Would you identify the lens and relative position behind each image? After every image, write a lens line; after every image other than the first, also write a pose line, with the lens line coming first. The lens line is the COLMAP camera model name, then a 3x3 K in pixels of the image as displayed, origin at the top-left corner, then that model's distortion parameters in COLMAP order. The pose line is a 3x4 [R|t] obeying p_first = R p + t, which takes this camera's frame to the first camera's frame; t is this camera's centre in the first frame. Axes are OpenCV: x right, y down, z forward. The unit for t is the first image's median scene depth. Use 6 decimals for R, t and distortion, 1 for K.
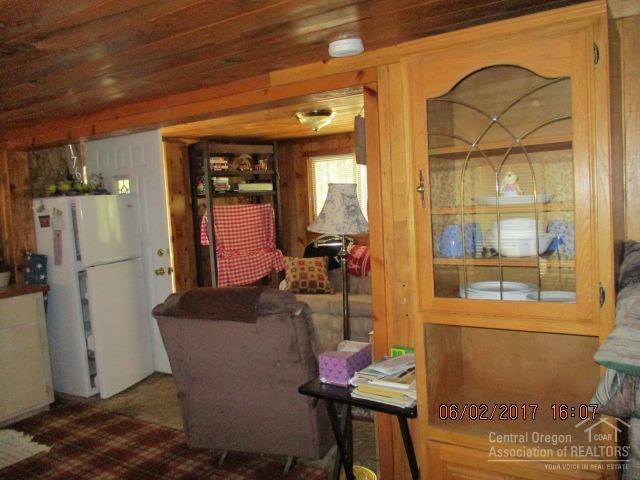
lens RADIAL K [[535.7, 0, 317.5], [0, 535.7, 241.0], [0, 0, 1]] dist [-0.025019, -0.004342]
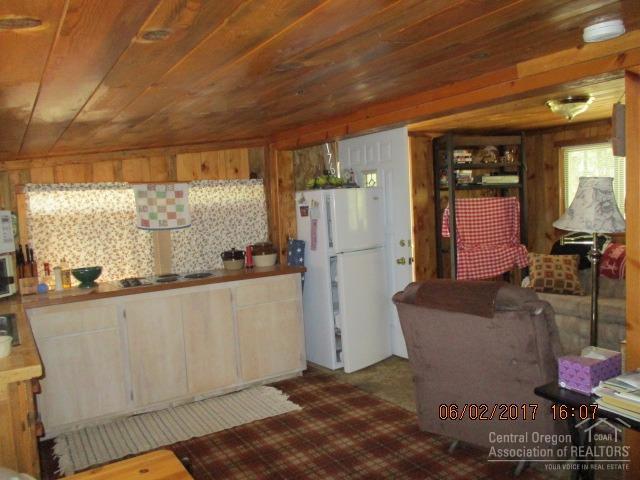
lens RADIAL K [[535.7, 0, 317.9], [0, 535.7, 239.0], [0, 0, 1]] dist [-0.025019, -0.004342]
pose [[0.902646, 0.039892, -0.428532, 0.008504], [-0.034389, 0.999197, 0.020581, -0.002301], [0.429009, -0.003840, 0.903292, -0.027105]]
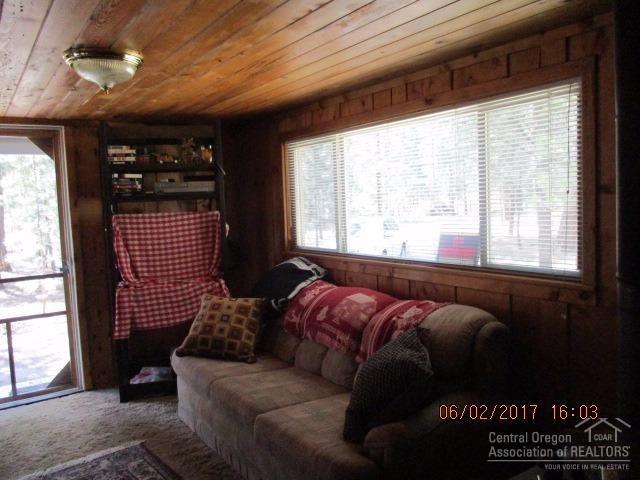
lens RADIAL K [[535.7, 0, 319.3], [0, 535.7, 238.8], [0, 0, 1]] dist [-0.025019, -0.004342]
pose [[0.923816, 0.039683, -0.380774, 0.479085], [-0.034813, 0.999200, 0.019672, -0.084063], [0.381250, -0.004917, 0.924459, 0.672446]]
